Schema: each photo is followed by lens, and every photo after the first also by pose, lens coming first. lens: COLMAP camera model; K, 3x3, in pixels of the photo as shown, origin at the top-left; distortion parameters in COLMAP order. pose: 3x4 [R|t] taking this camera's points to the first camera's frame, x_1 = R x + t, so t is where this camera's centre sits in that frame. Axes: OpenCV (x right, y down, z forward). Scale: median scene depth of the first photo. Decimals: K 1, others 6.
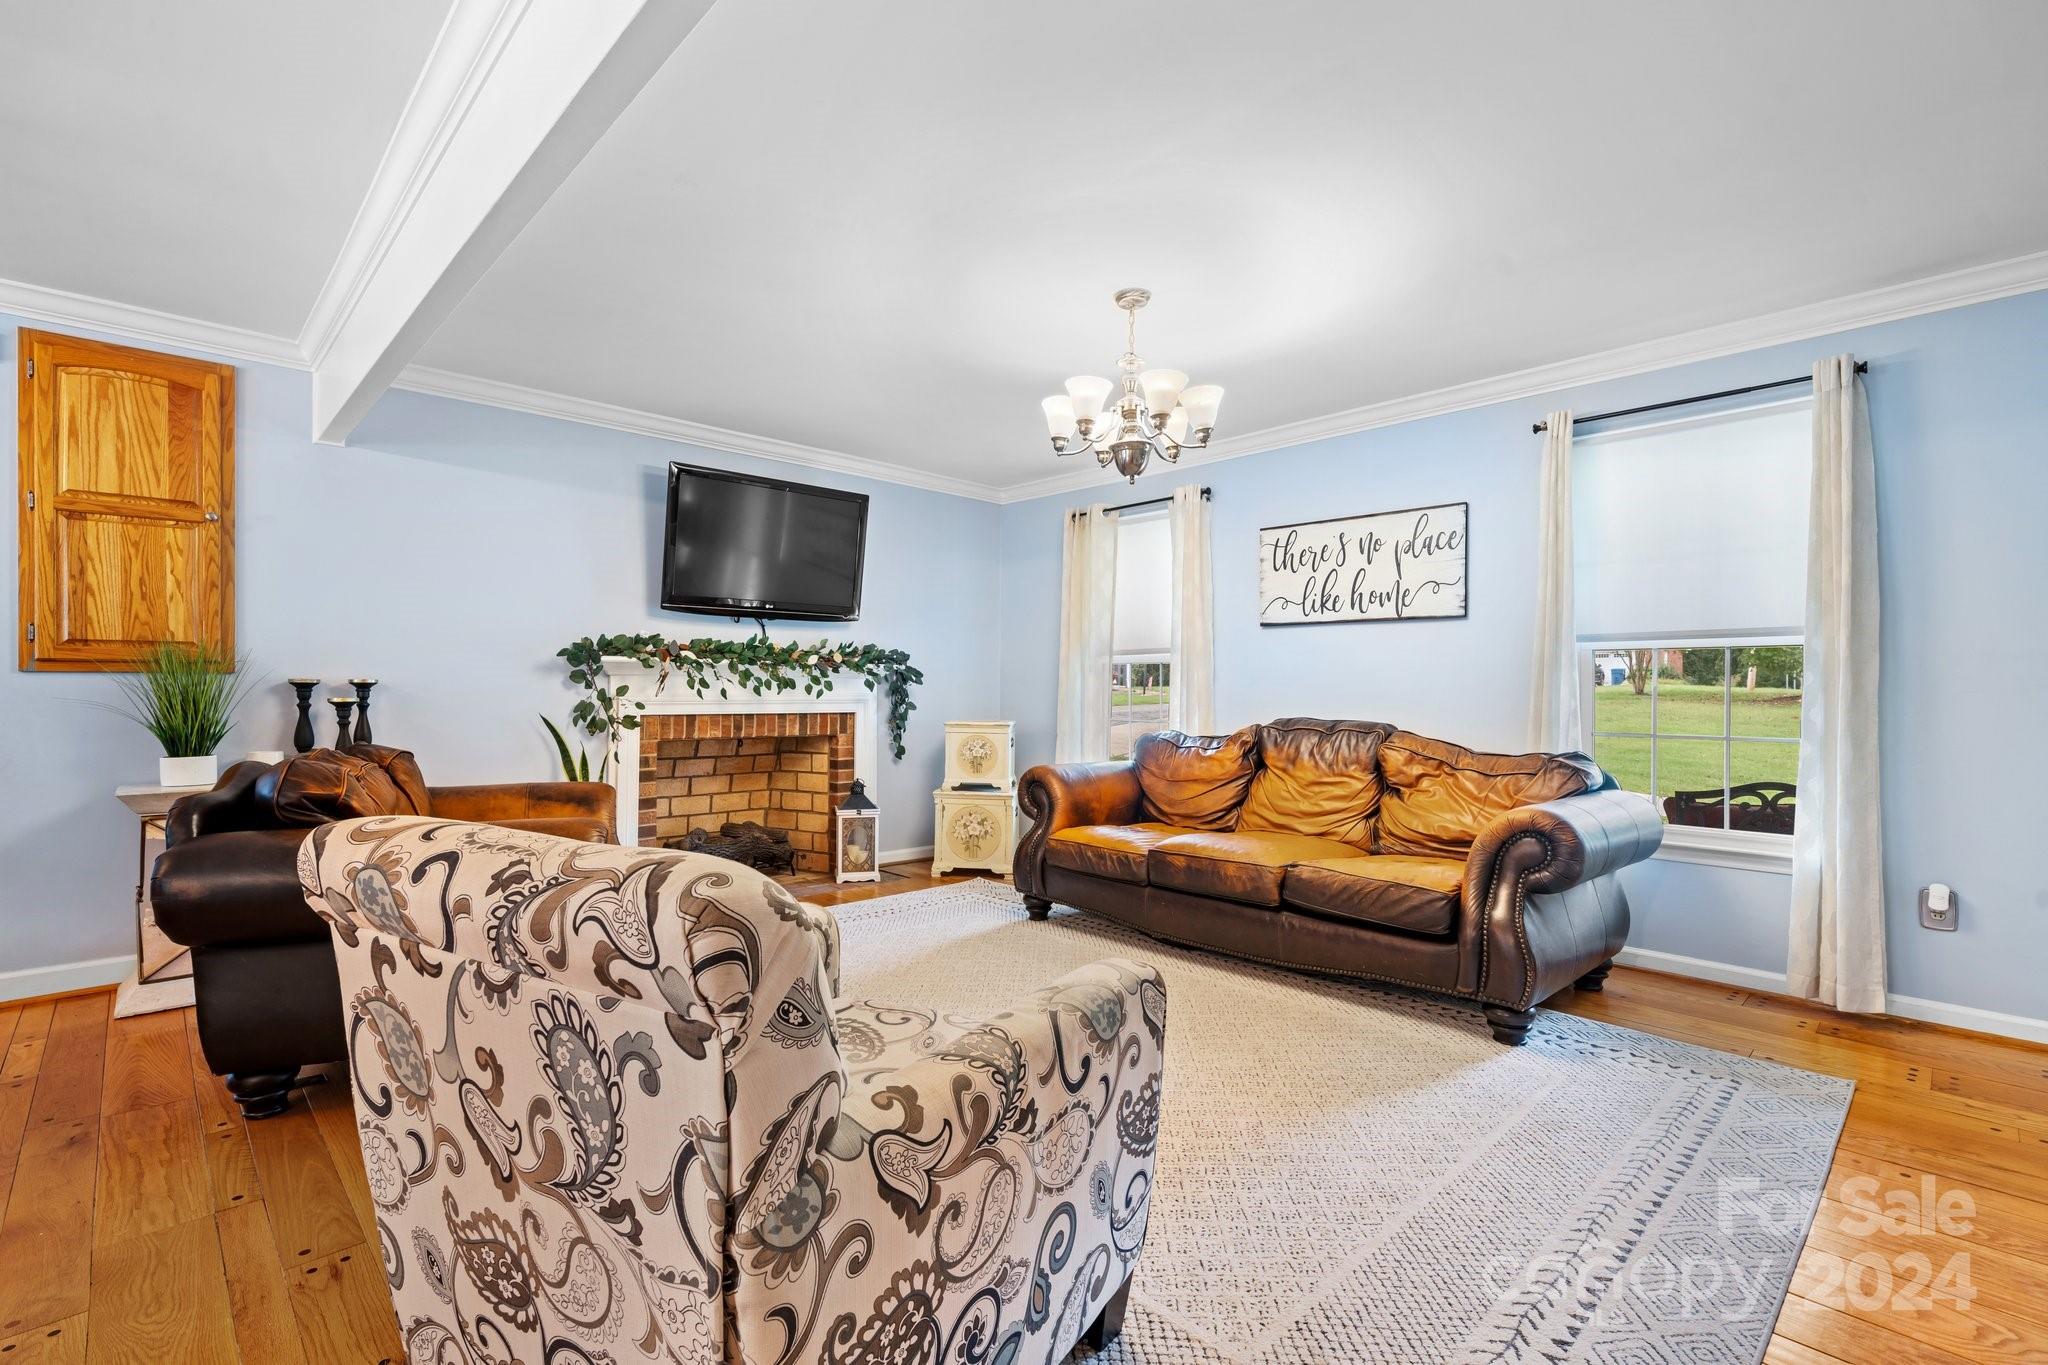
lens RADIAL K [[915.3, 0, 1011.7], [0, 915.3, 689.1], [0, 0, 1]] dist [0.000757, -0.000076]
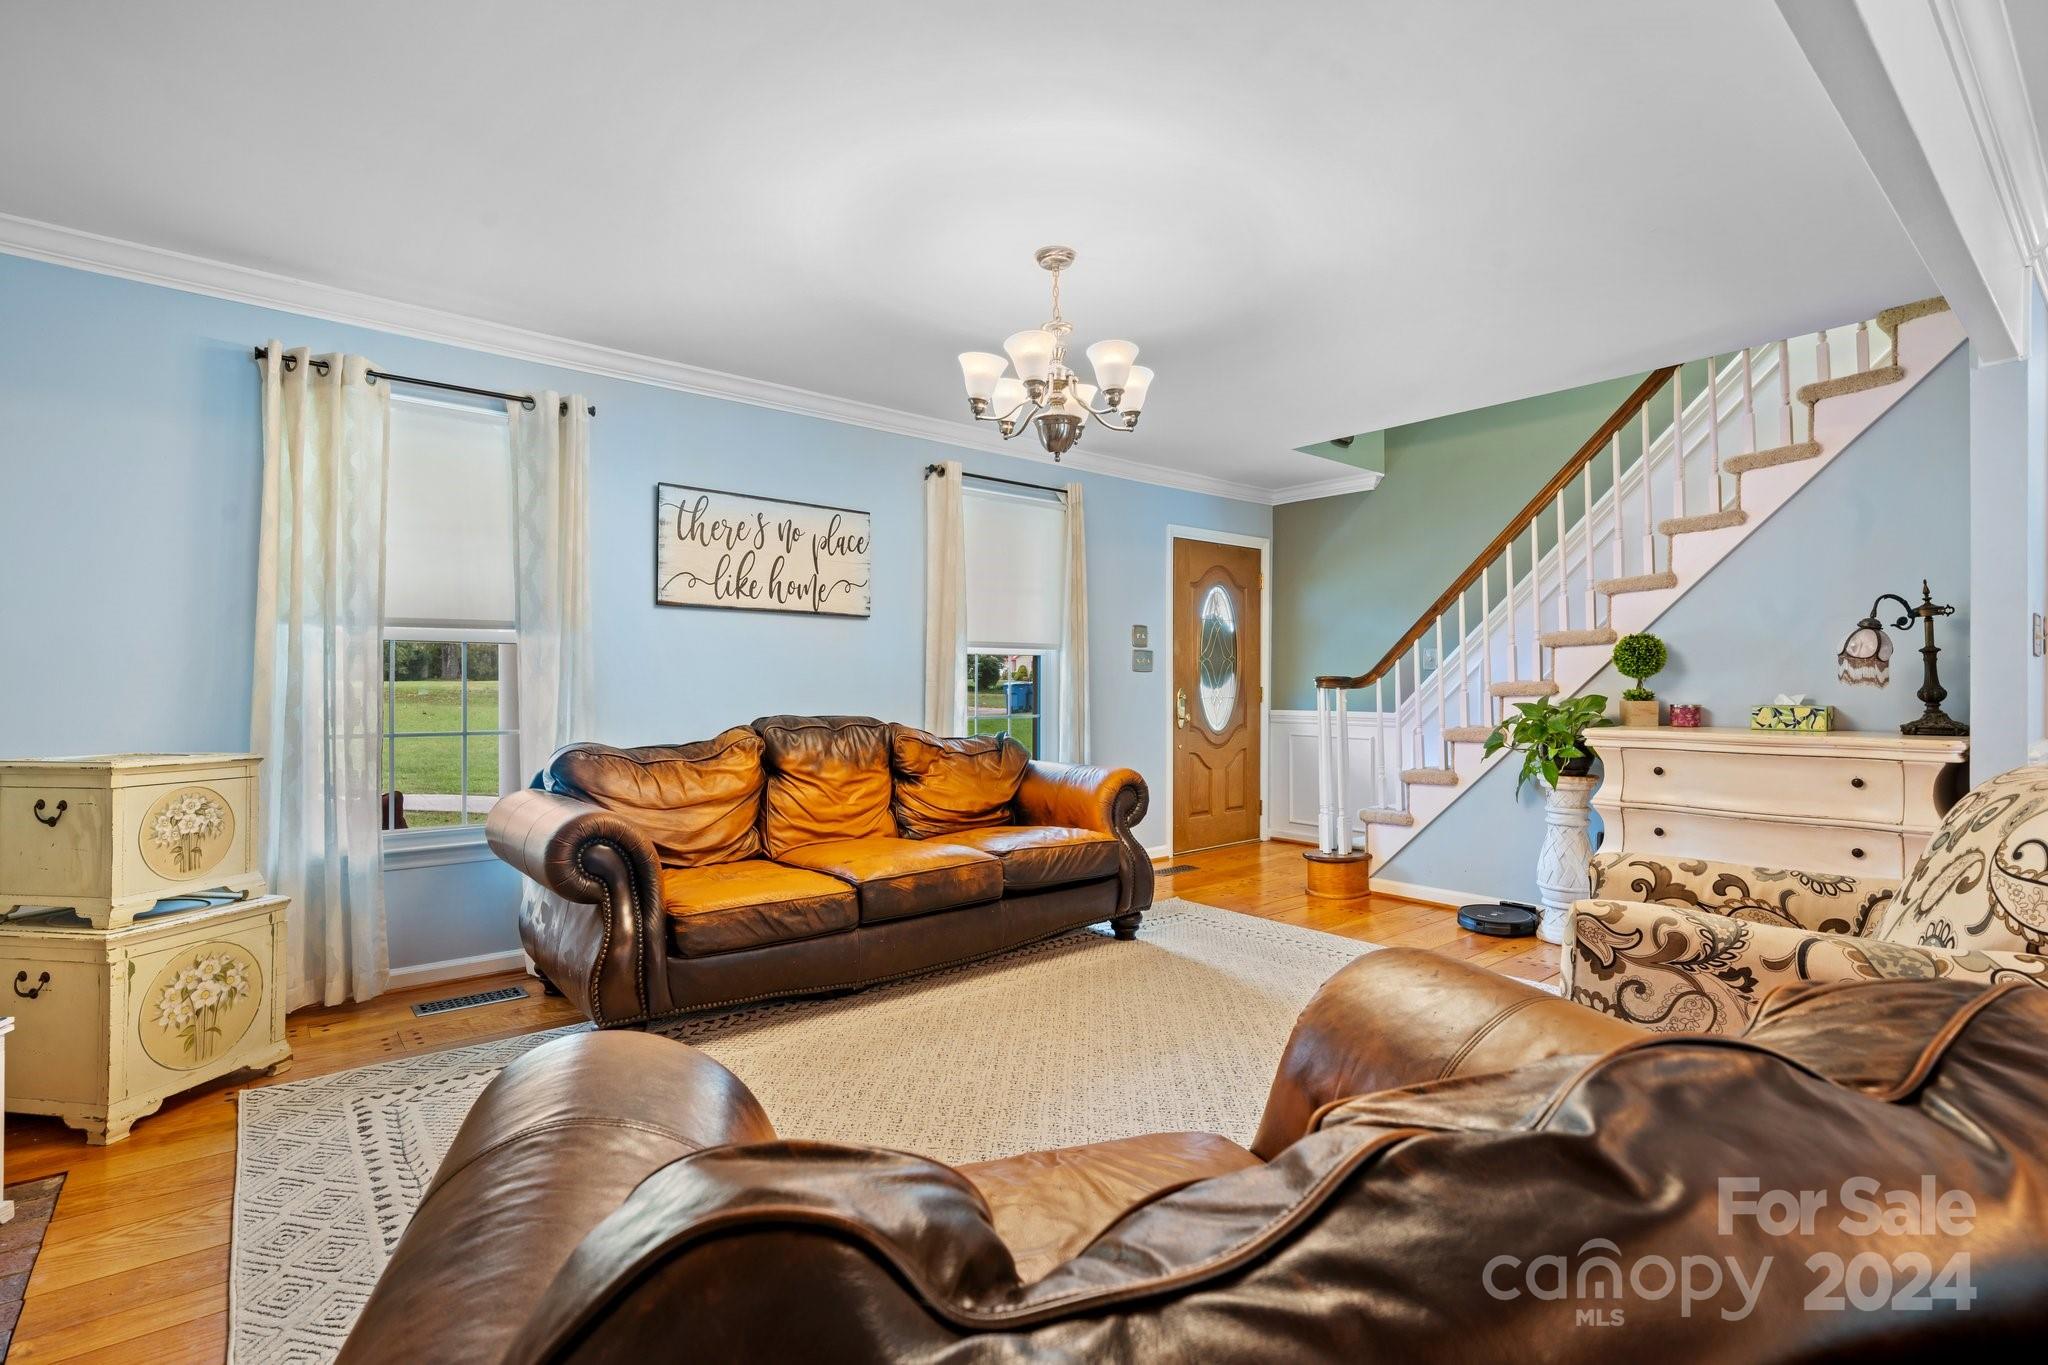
lens RADIAL K [[976.2, 0, 1021.8], [0, 976.2, 676.8], [0, 0, 1]] dist [0.001973, 0.000537]
pose [[0.057714, 0.004966, 0.998321, -0.623578], [-0.001903, 0.999986, -0.004865, -0.002488], [-0.998331, -0.001619, 0.057723, 0.710817]]
